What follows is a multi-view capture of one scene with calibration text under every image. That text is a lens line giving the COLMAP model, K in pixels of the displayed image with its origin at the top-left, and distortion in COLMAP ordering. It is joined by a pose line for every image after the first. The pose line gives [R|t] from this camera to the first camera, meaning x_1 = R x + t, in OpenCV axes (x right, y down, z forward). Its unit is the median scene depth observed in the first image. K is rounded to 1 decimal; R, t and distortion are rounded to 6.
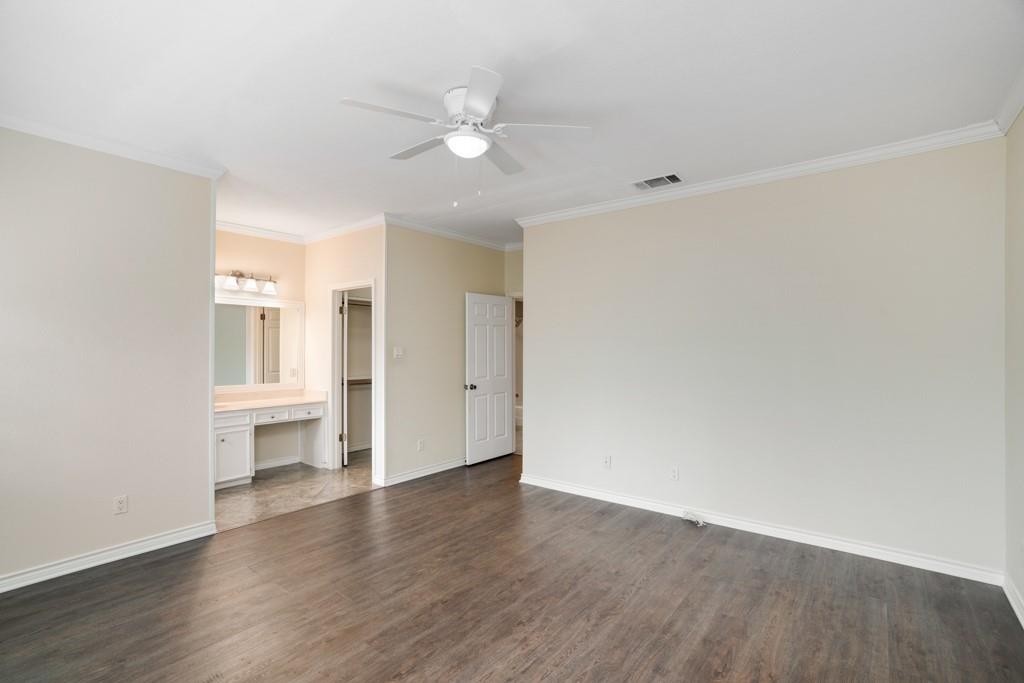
lens RADIAL K [[477.4, 0, 513.1], [0, 477.4, 347.0], [0, 0, 1]] dist [-0.039381, 0.000498]
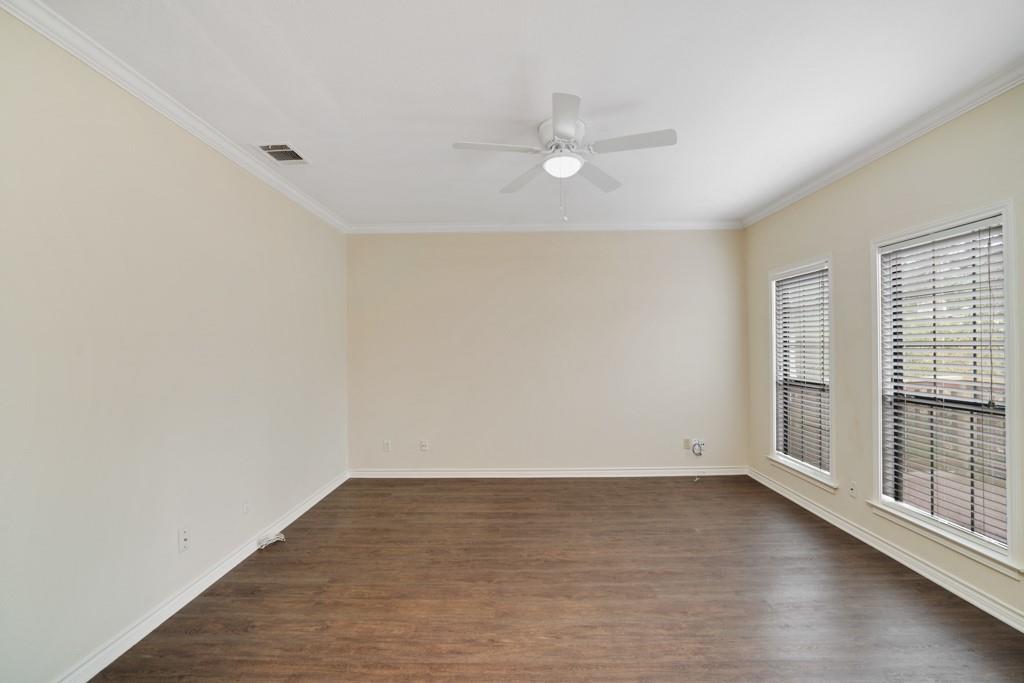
lens RADIAL K [[477.4, 0, 513.1], [0, 477.4, 347.0], [0, 0, 1]] dist [-0.039381, 0.000498]
pose [[-0.611219, 0.004866, 0.791447, -0.896118], [0.006555, 0.999978, -0.001086, 0.000902], [-0.791434, 0.004525, -0.611237, 1.742218]]
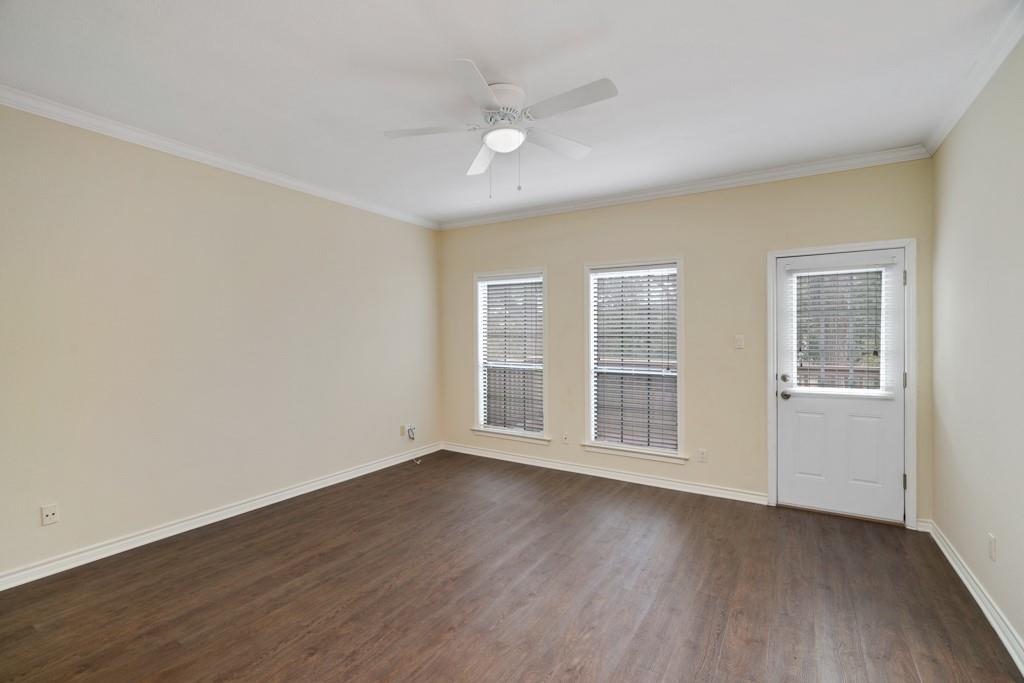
lens RADIAL K [[458.0, 0, 512.0], [0, 458.0, 341.5], [0, 0, 1]] dist [-0.000403, 0.000117]
pose [[-0.993778, 0.000162, -0.111378, -0.000058], [-0.000900, 0.999955, 0.009479, 0.008098], [0.111375, 0.009520, -0.993733, 1.960452]]
